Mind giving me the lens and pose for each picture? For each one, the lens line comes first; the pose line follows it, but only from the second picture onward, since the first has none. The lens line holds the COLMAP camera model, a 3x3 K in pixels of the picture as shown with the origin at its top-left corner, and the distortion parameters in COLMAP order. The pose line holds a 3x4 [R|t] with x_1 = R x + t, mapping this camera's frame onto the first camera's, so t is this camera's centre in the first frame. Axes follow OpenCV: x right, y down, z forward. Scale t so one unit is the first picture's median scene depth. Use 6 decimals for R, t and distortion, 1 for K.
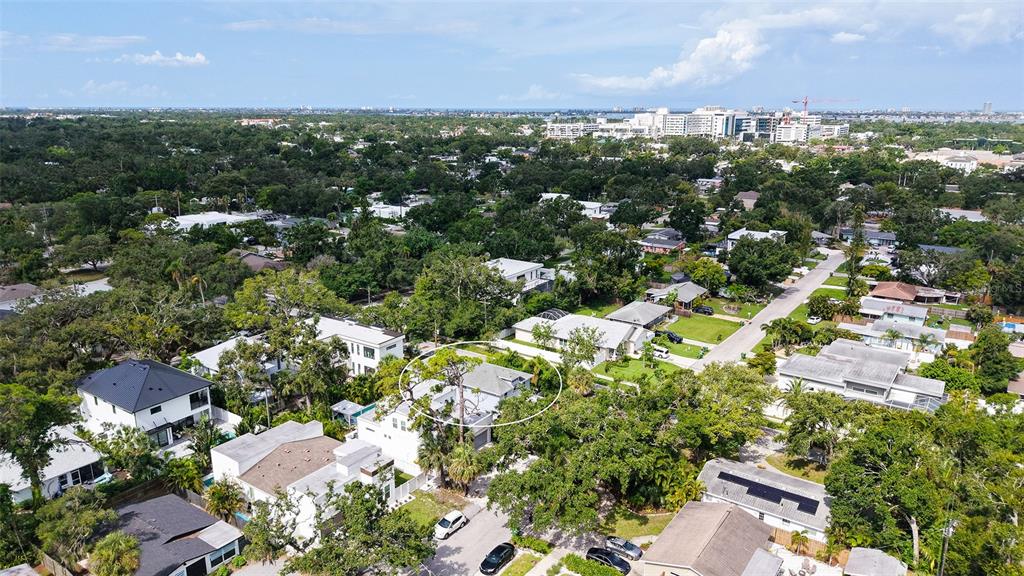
lens RADIAL K [[686.4, 0, 511.0], [0, 686.4, 288.9], [0, 0, 1]] dist [0.028574, 0.000206]
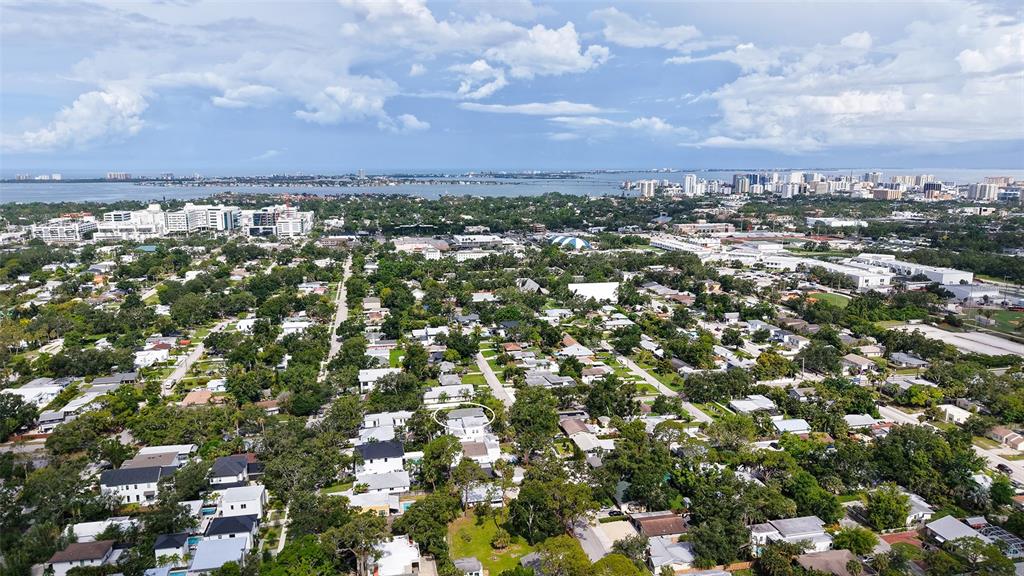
lens RADIAL K [[686.4, 0, 511.8], [0, 686.4, 287.5], [0, 0, 1]] dist [0.028574, 0.000206]
pose [[0.677220, -0.126453, 0.724833, -1.263164], [0.185074, 0.982723, -0.001473, -0.219055], [-0.712124, 0.135146, 0.688923, -0.713139]]
